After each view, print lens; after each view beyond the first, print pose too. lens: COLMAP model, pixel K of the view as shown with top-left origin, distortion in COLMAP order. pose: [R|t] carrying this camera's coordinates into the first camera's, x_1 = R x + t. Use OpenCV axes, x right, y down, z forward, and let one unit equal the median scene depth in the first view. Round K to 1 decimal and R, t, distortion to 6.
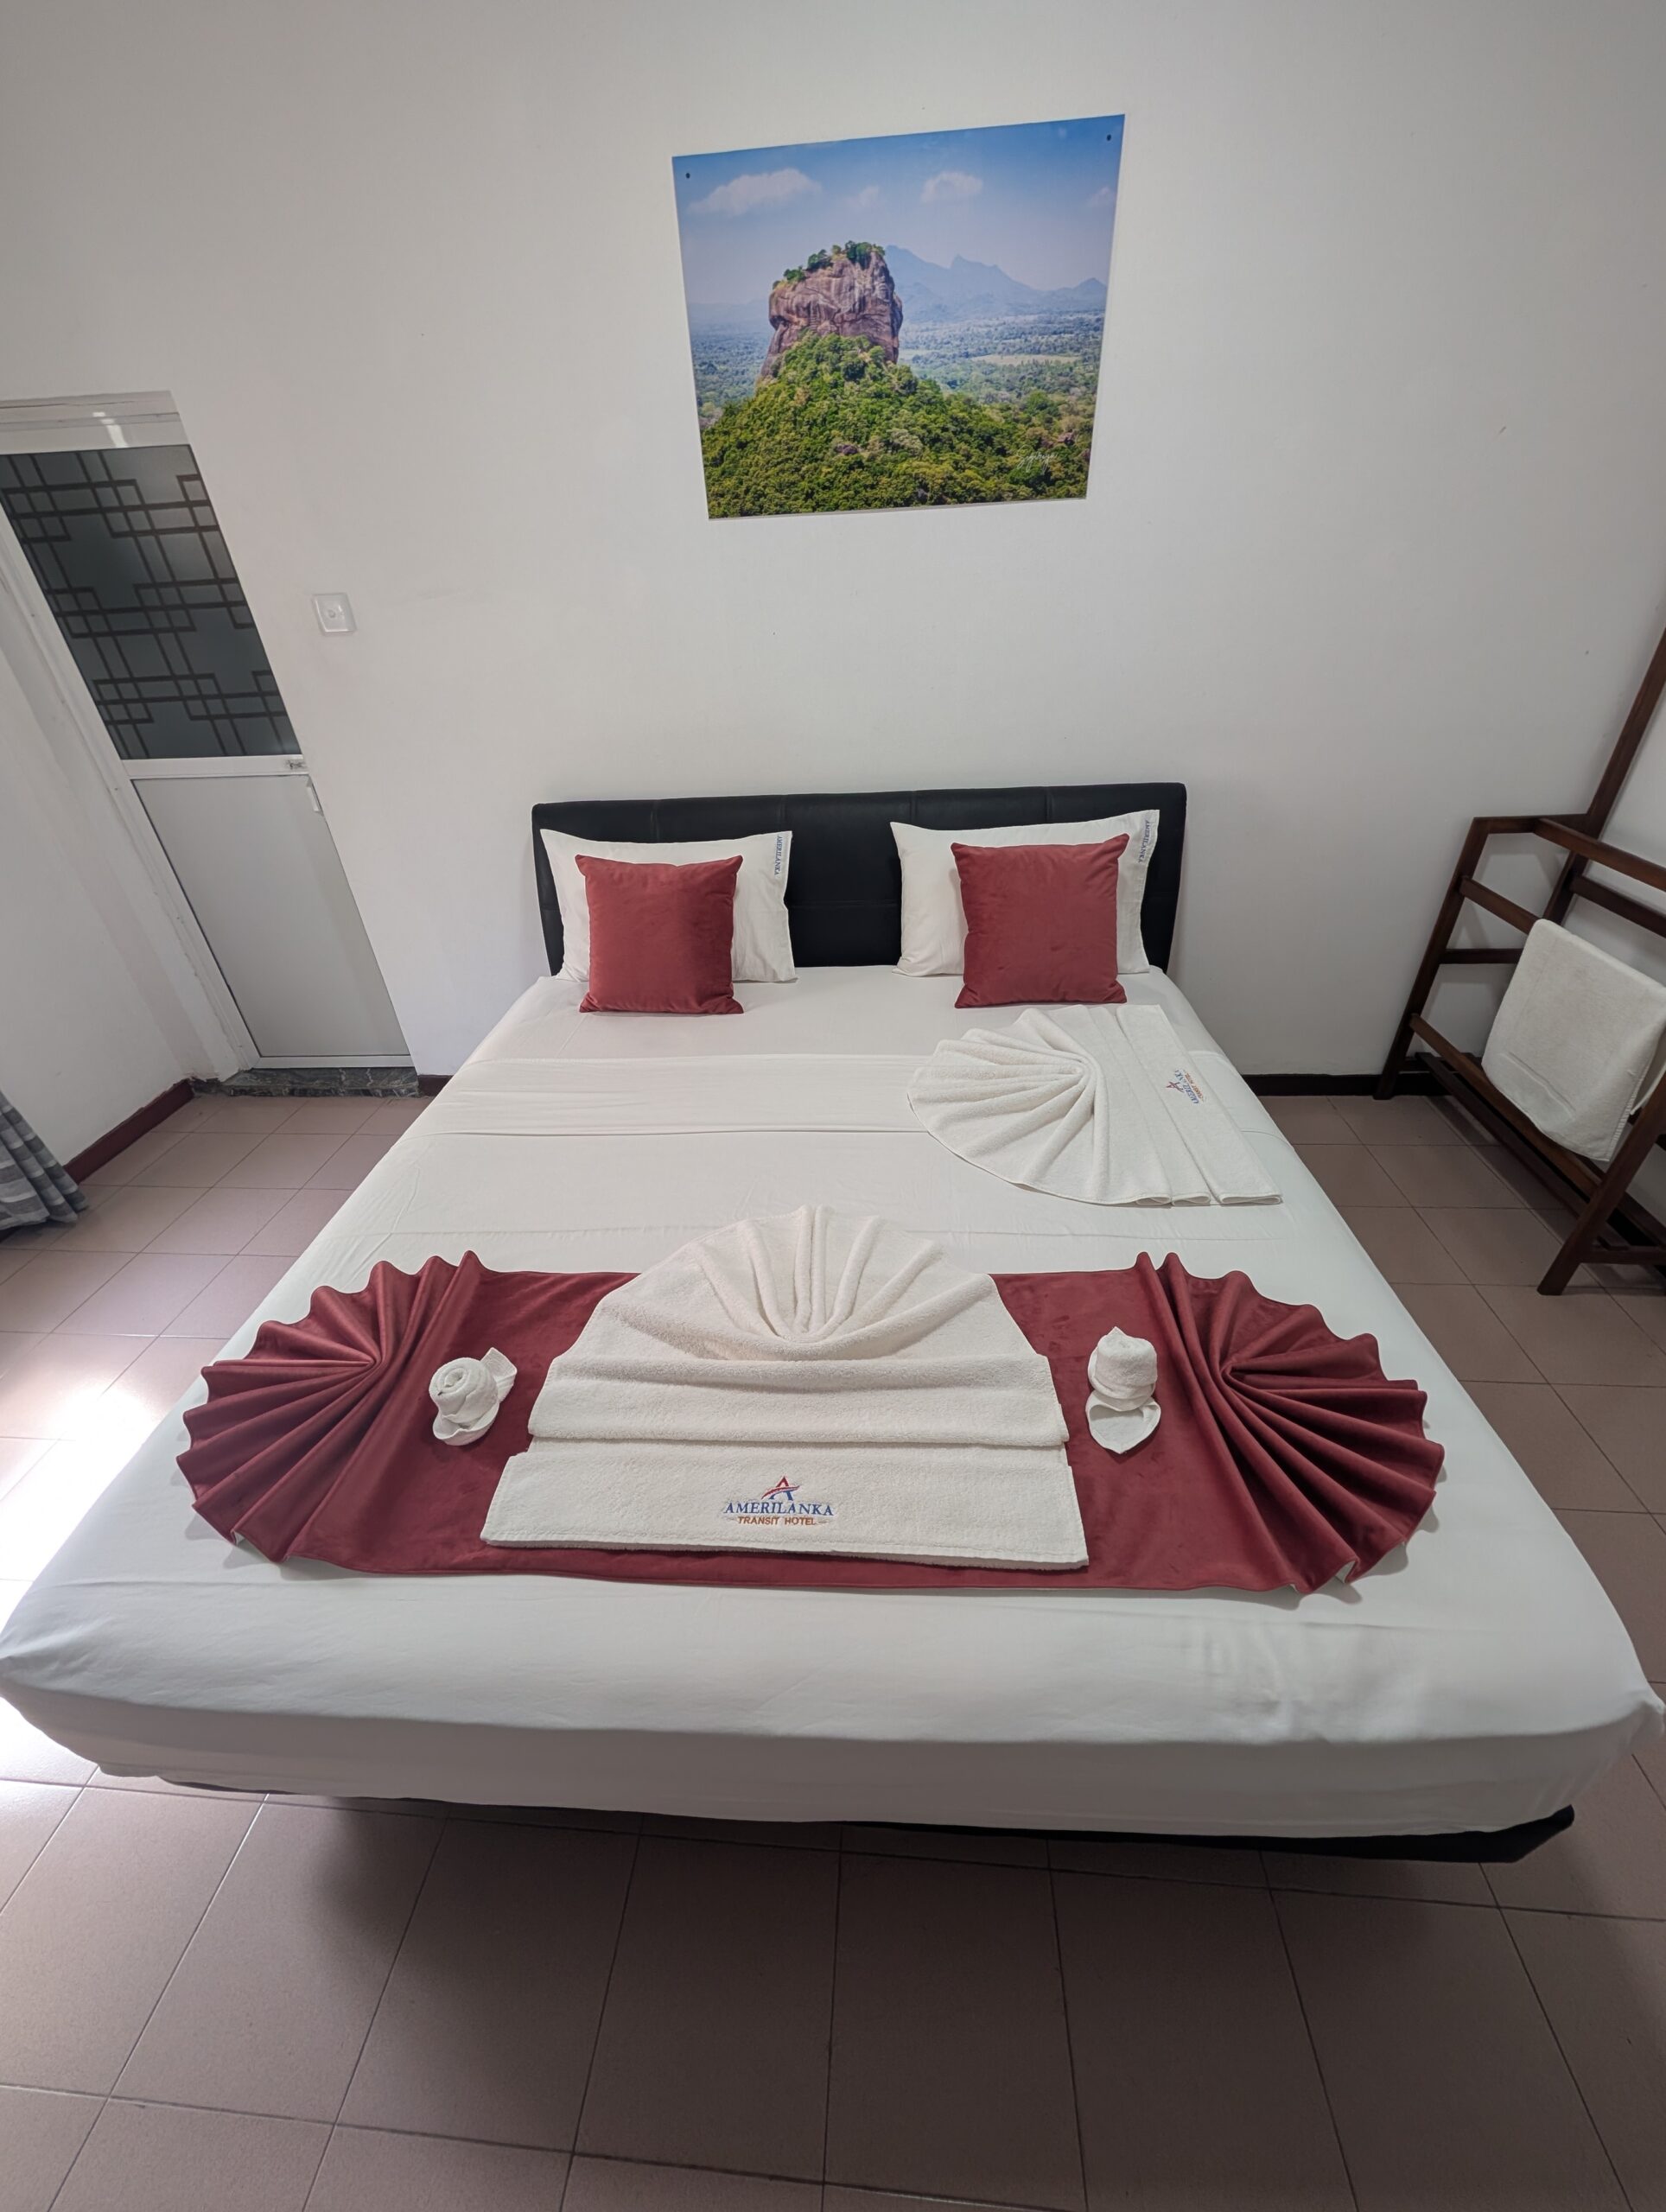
lens RADIAL K [[848.5, 0, 829.5], [0, 848.5, 1105.1], [0, 0, 1]] dist [0.006087, 0.000605]
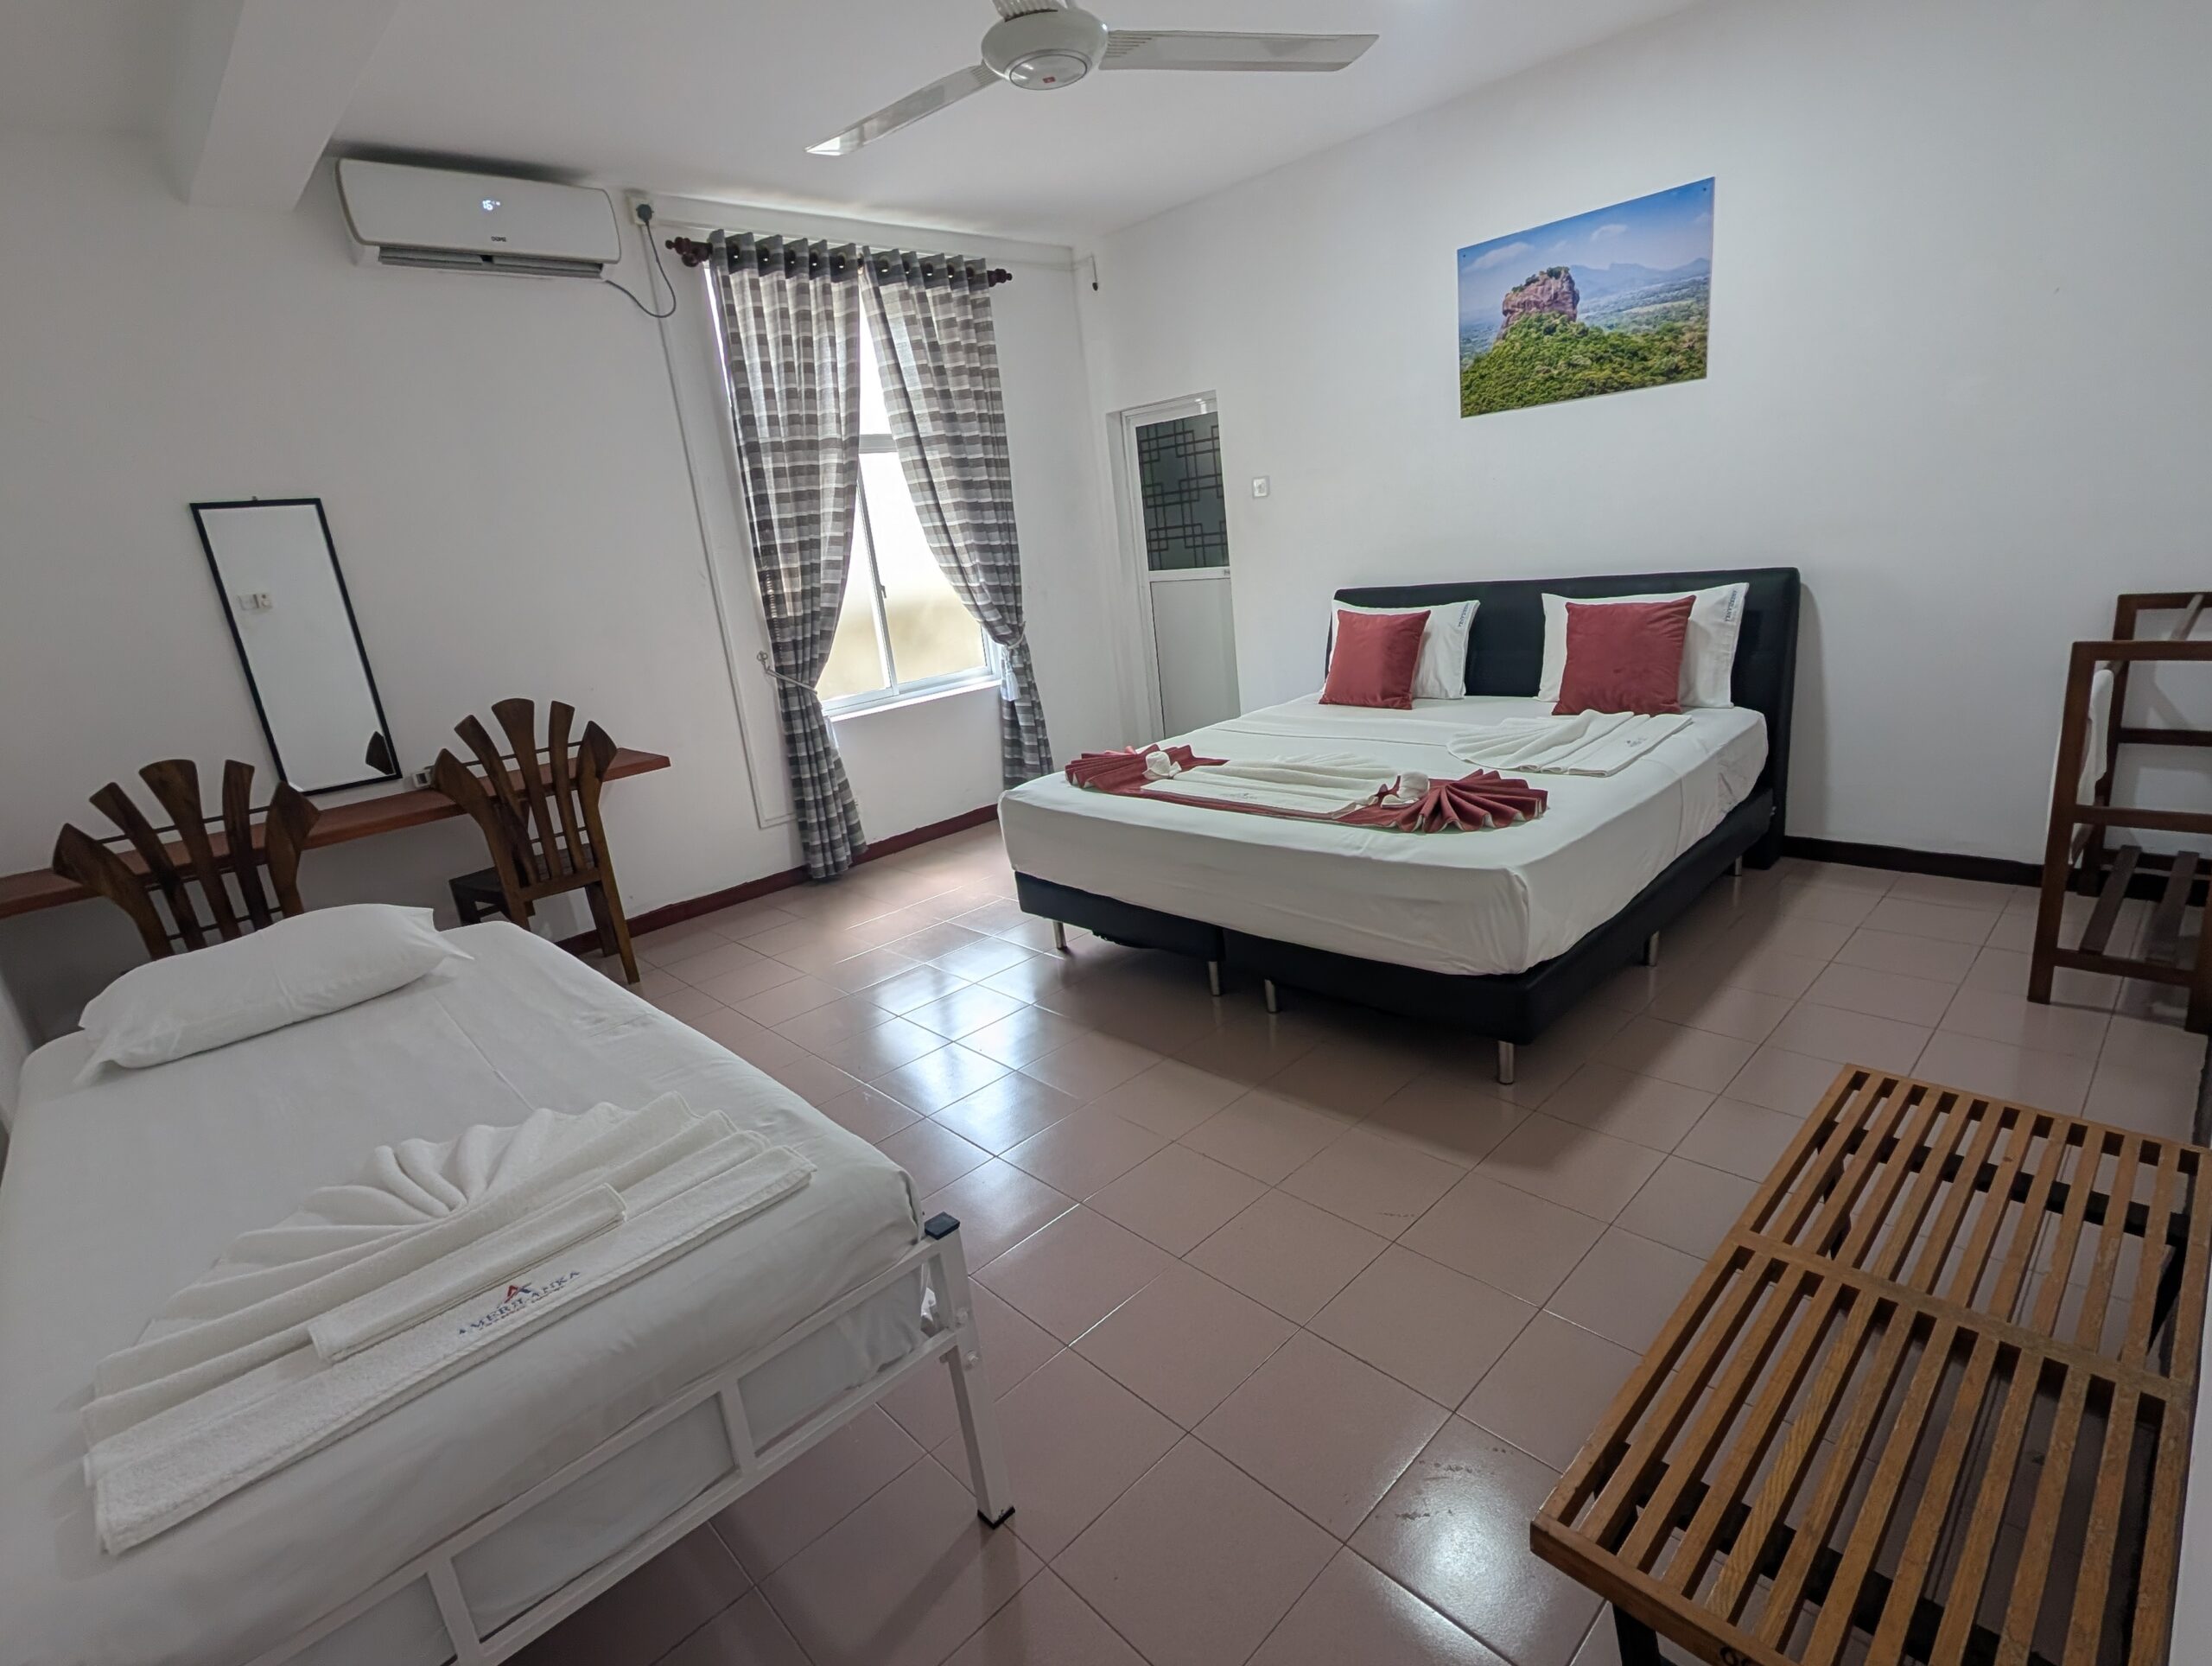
lens RADIAL K [[1069.3, 0, 1105.0], [0, 1069.3, 829.1], [0, 0, 1]] dist [0.020810, -0.000284]
pose [[0.743740, 0.149888, -0.651448, 0.850629], [-0.296361, 0.947463, -0.120352, 0.535452], [0.599183, 0.282575, 0.749087, -0.768336]]
